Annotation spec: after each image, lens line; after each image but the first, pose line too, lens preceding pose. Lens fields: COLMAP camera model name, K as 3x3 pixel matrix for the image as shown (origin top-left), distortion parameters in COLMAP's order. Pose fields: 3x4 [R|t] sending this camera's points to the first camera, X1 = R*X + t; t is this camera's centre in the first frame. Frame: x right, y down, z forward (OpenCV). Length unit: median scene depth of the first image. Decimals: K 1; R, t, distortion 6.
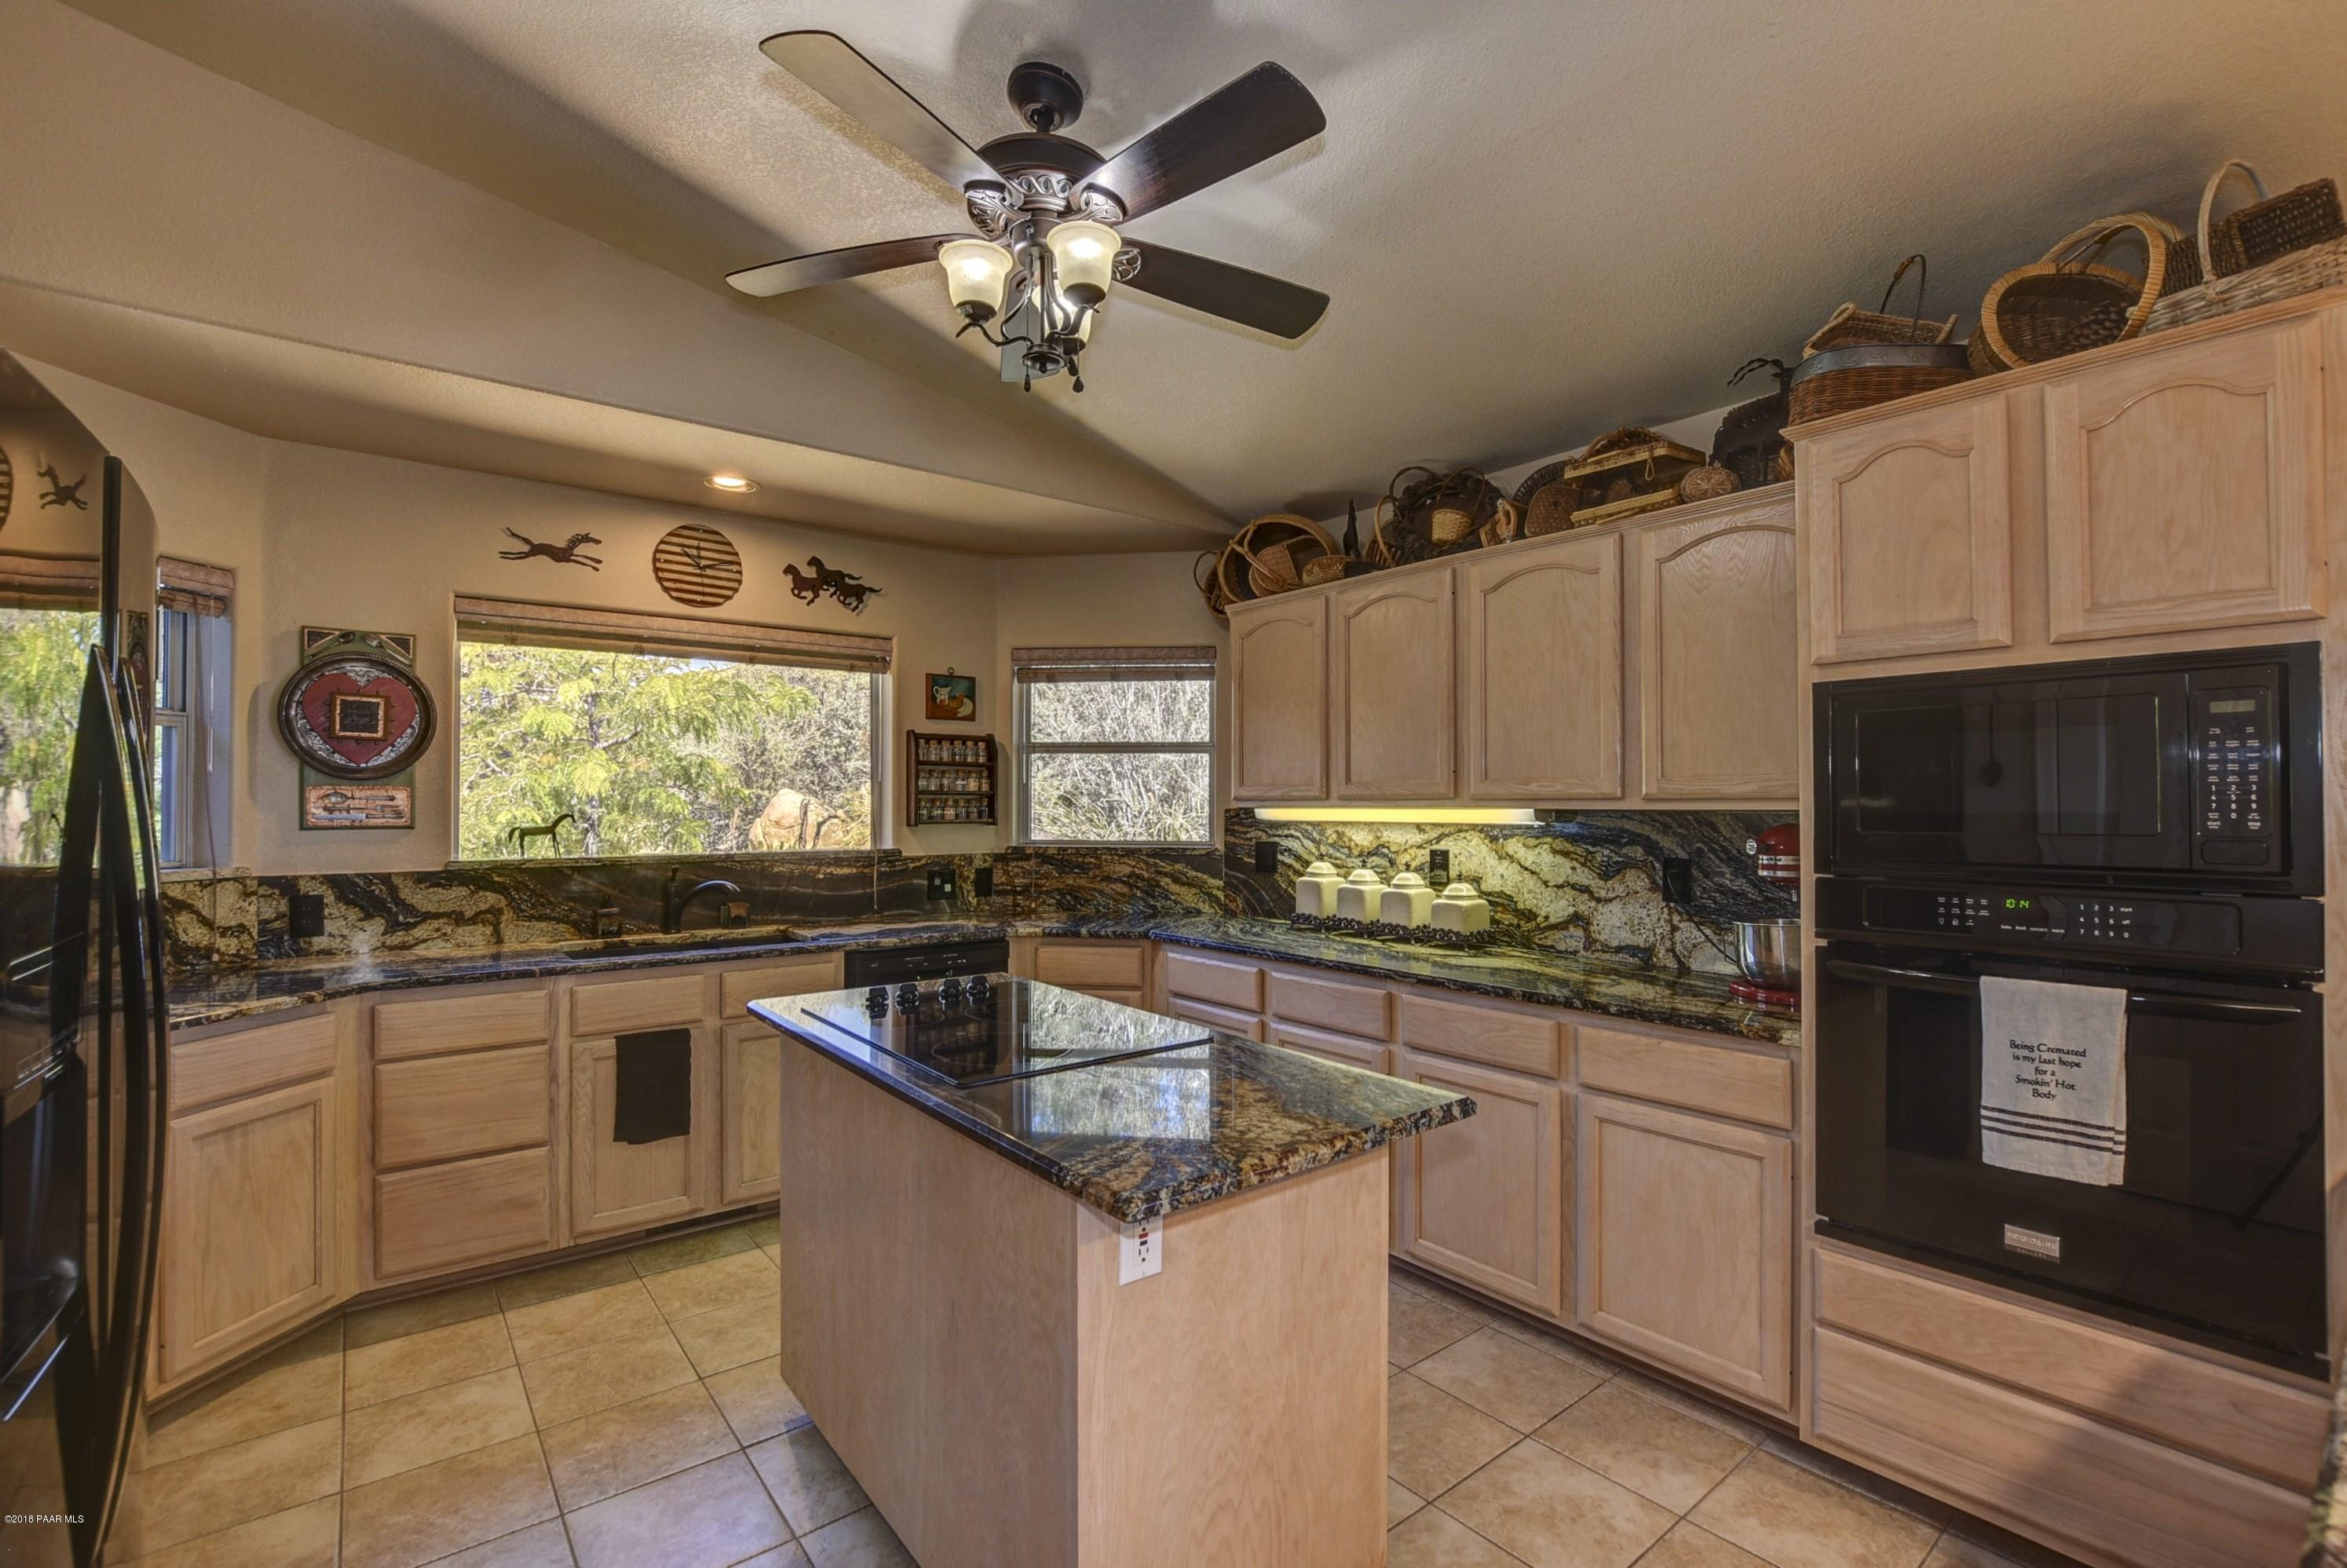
lens RADIAL K [[1029.8, 0, 1181.5], [0, 1029.8, 791.3], [0, 0, 1]] dist [-0.028403, 0.005513]
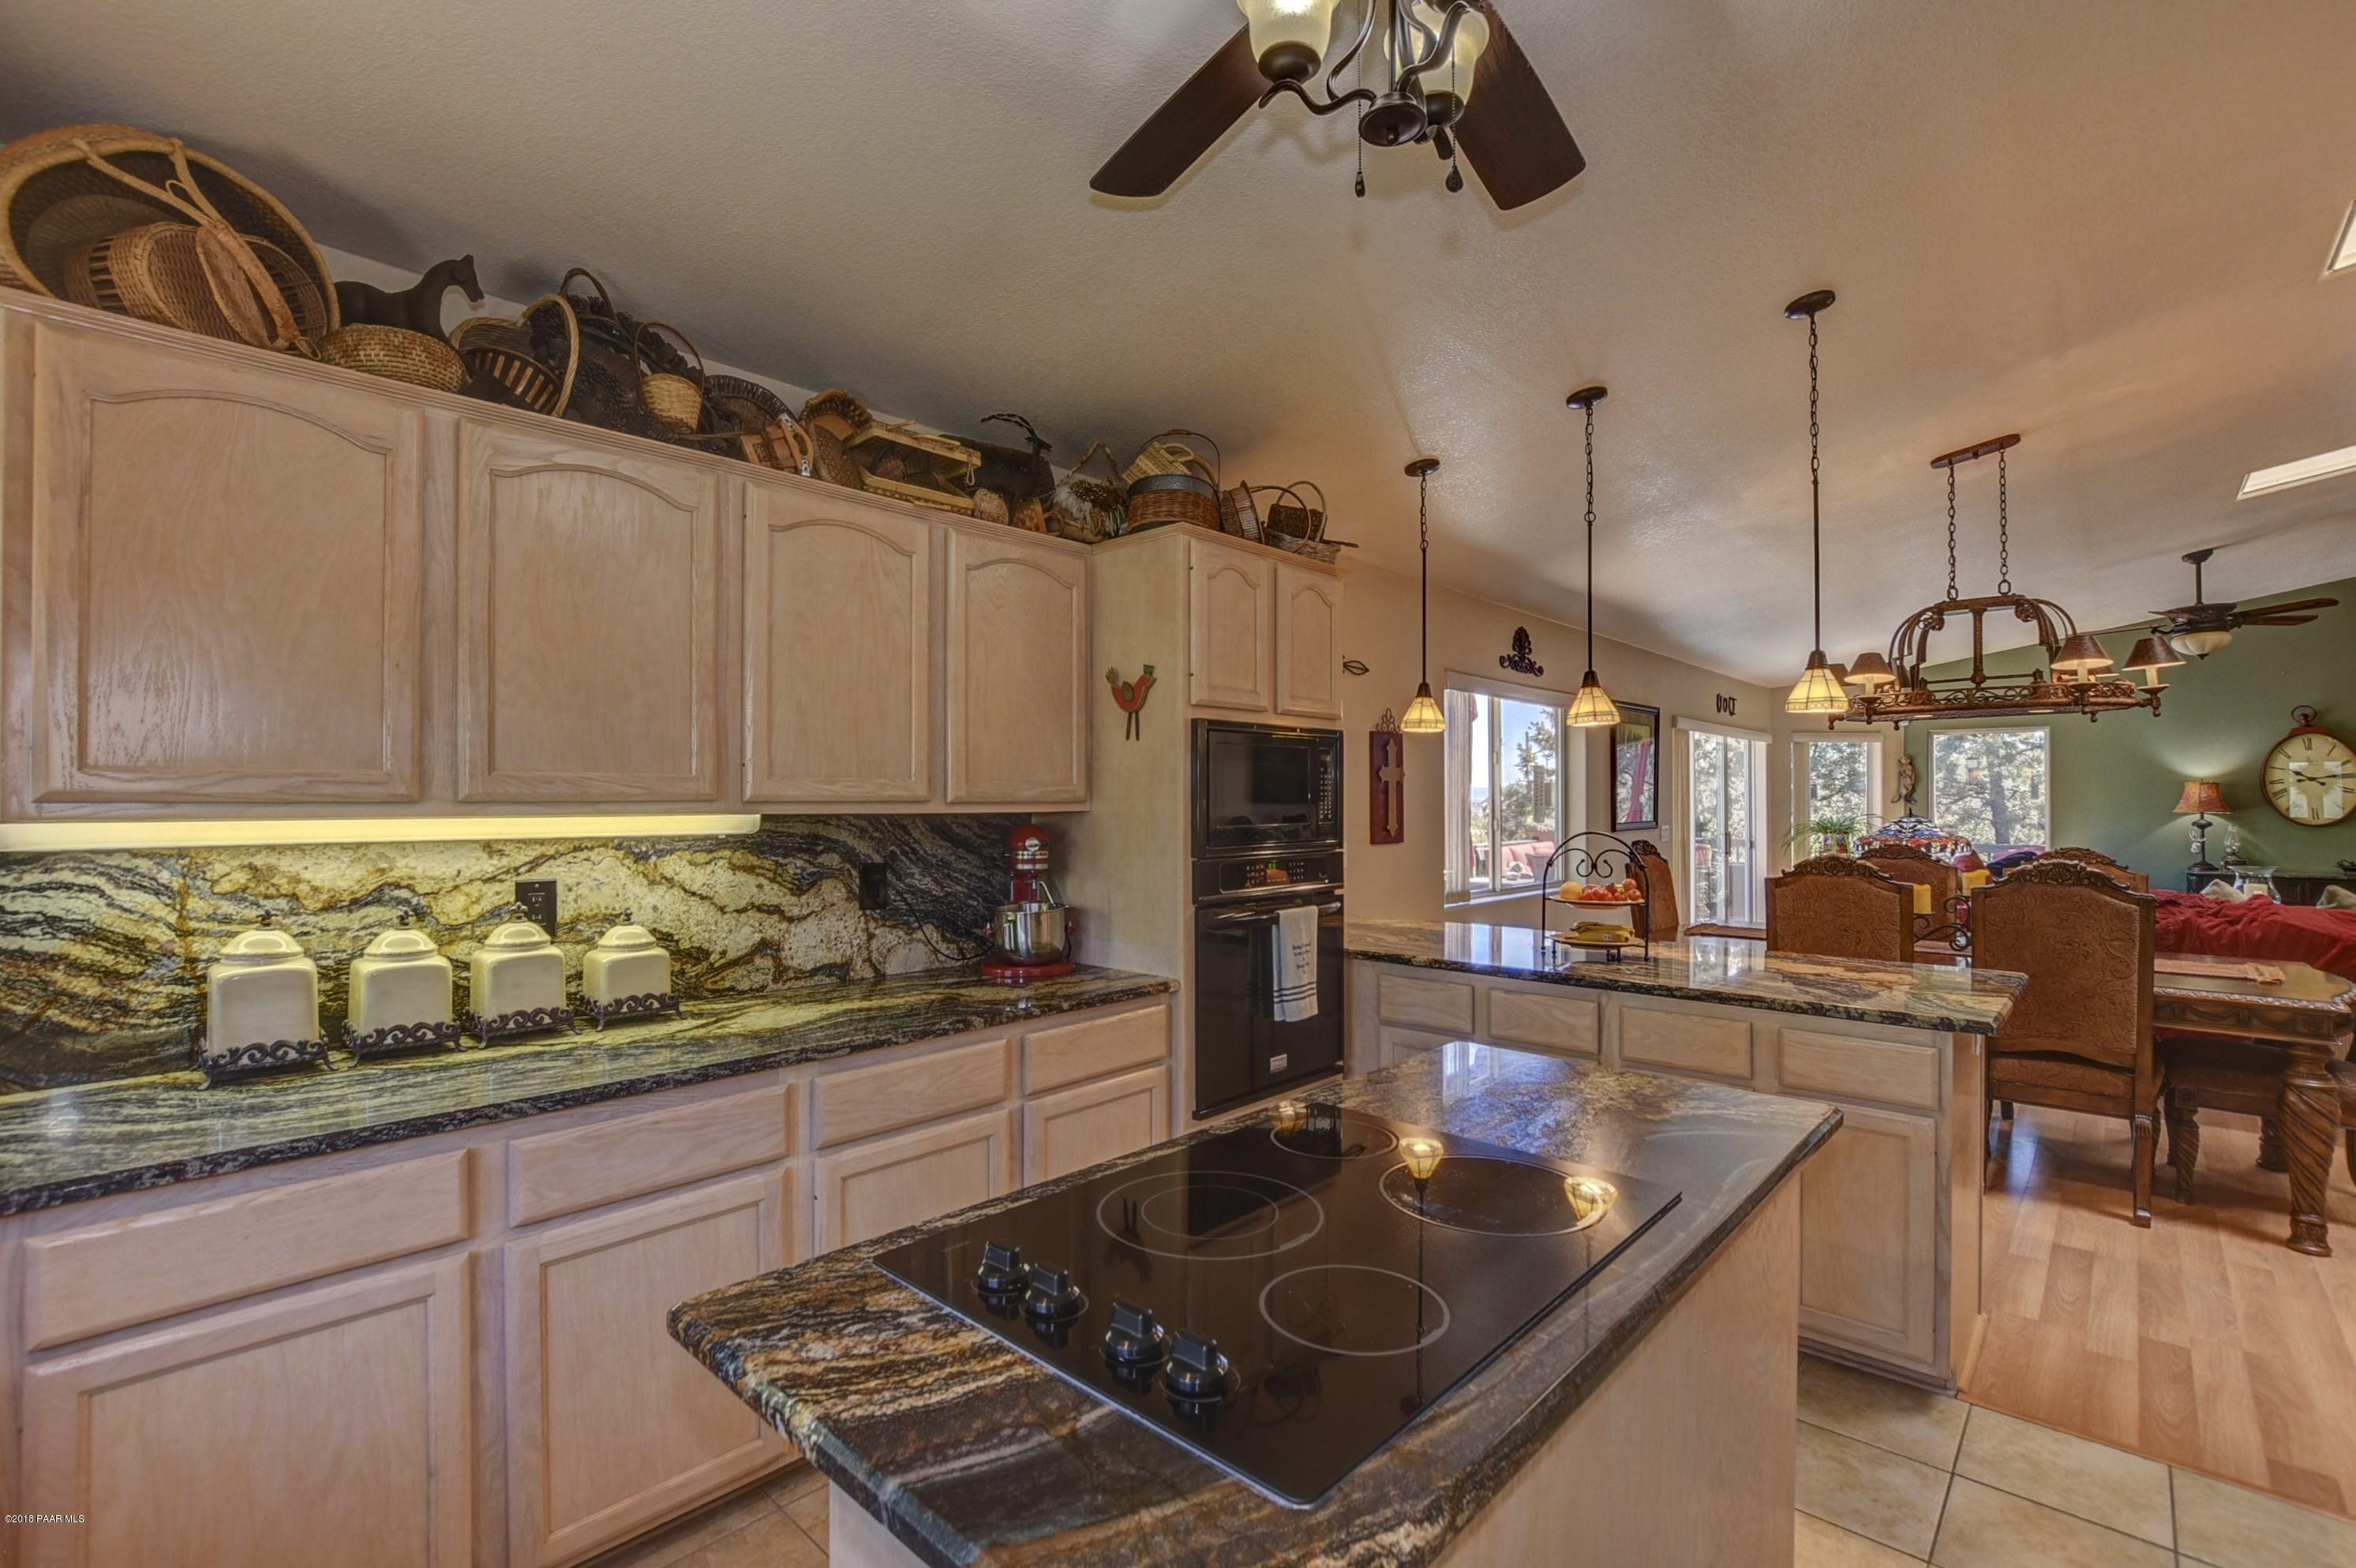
lens RADIAL K [[1033.7, 0, 1186.1], [0, 1033.7, 791.3], [0, 0, 1]] dist [-0.028403, 0.005513]
pose [[-0.143587, 0.007439, 0.989610, -0.452583], [-0.013405, 0.999865, -0.009461, 0.002529], [-0.989547, -0.014625, -0.143468, 0.737003]]
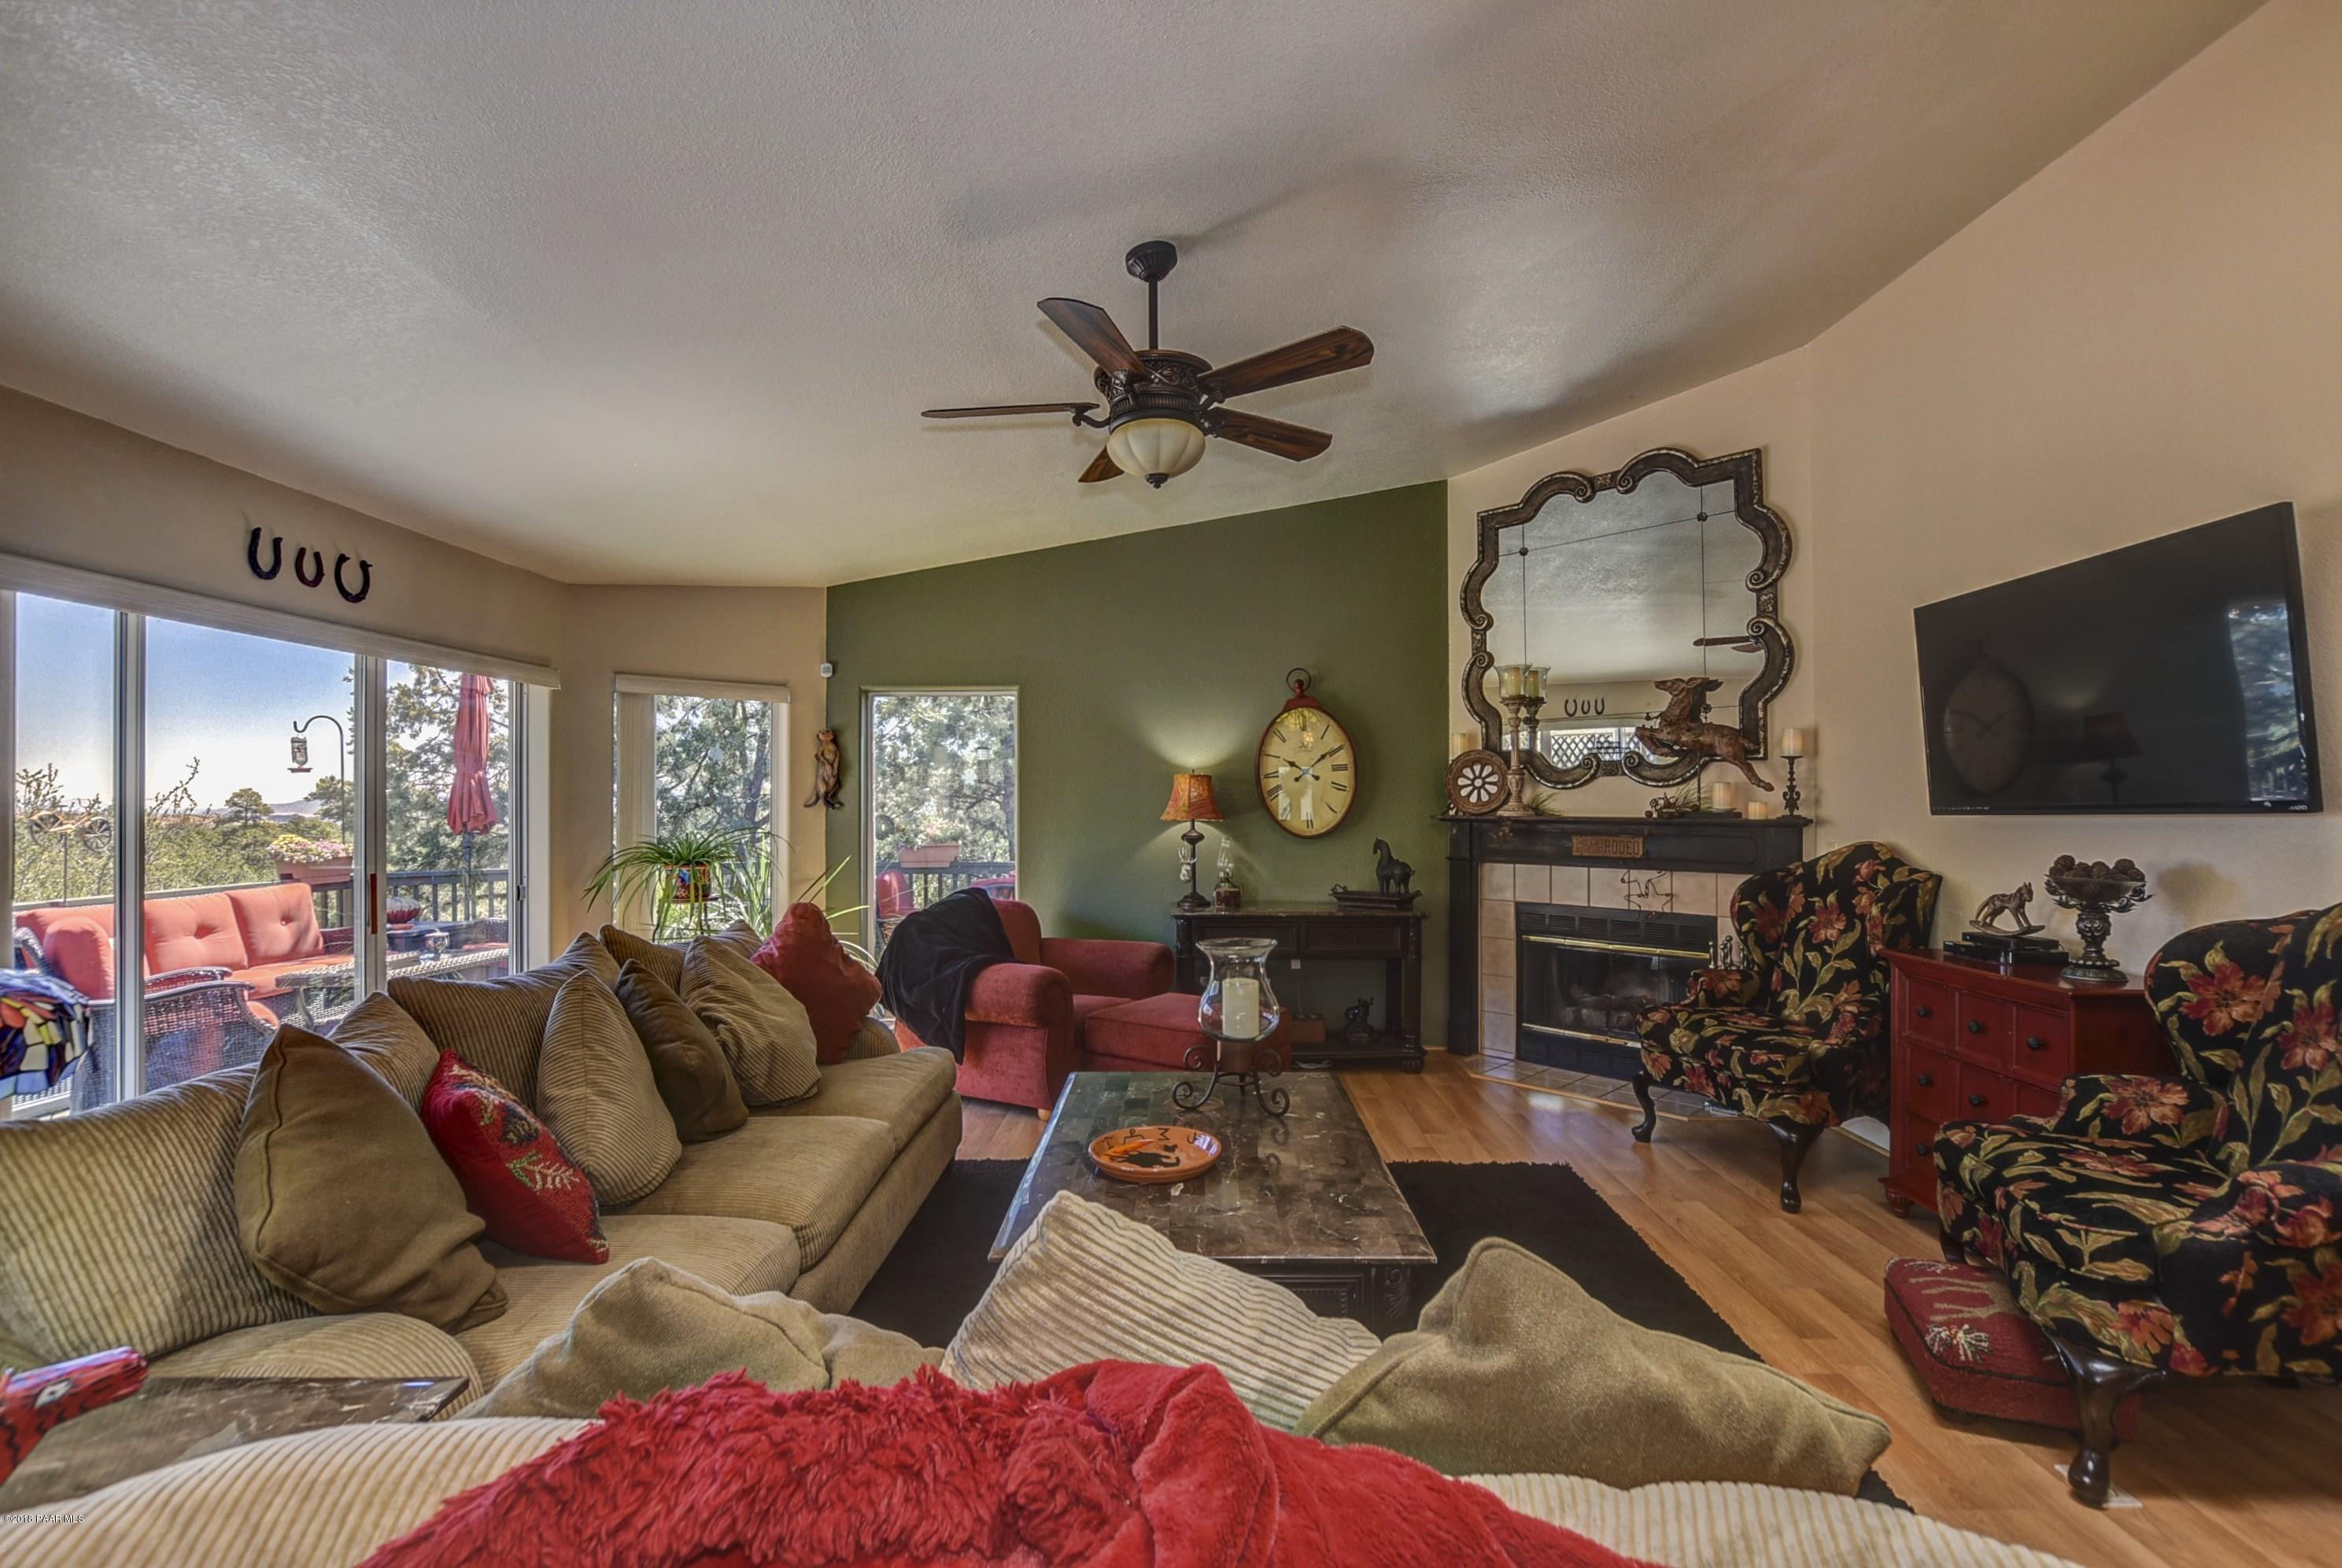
lens RADIAL K [[1027.5, 0, 1179.0], [0, 1027.5, 791.3], [0, 0, 1]] dist [-0.028403, 0.005513]
pose [[-0.772573, 0.009671, 0.634852, 0.588056], [-0.005926, 0.999731, -0.022441, -0.011490], [-0.634898, -0.021100, -0.772308, -0.768933]]
